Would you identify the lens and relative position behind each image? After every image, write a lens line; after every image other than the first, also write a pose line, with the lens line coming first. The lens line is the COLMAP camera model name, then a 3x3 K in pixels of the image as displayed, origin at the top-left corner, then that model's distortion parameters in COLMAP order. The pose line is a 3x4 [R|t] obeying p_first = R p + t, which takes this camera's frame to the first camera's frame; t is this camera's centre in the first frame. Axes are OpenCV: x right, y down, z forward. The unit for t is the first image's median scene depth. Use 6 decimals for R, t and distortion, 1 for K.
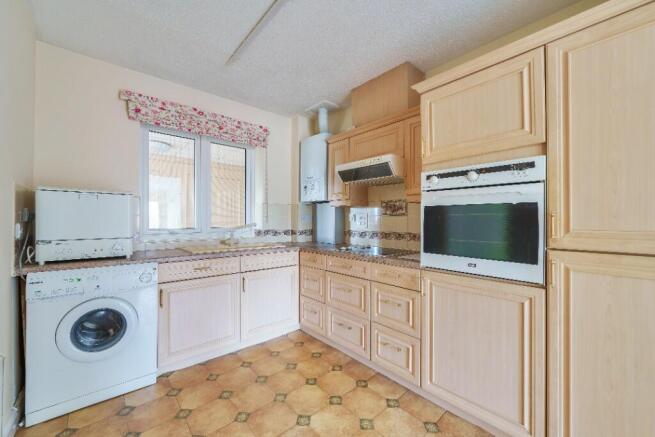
lens RADIAL K [[258.9, 0, 327.8], [0, 258.9, 219.1], [0, 0, 1]] dist [-0.002963, -0.000085]
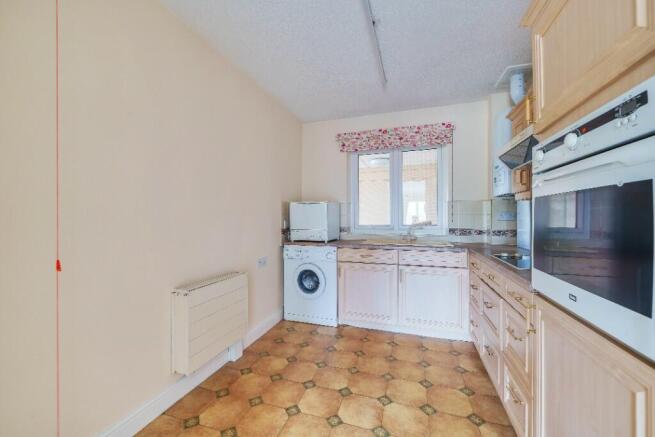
lens RADIAL K [[258.9, 0, 328.1], [0, 258.9, 218.4], [0, 0, 1]] dist [-0.002963, -0.000085]
pose [[0.510782, -0.002205, -0.859707, 0.532179], [0.006756, 0.999976, 0.001449, -0.000929], [0.859684, -0.006549, 0.510785, 0.169069]]
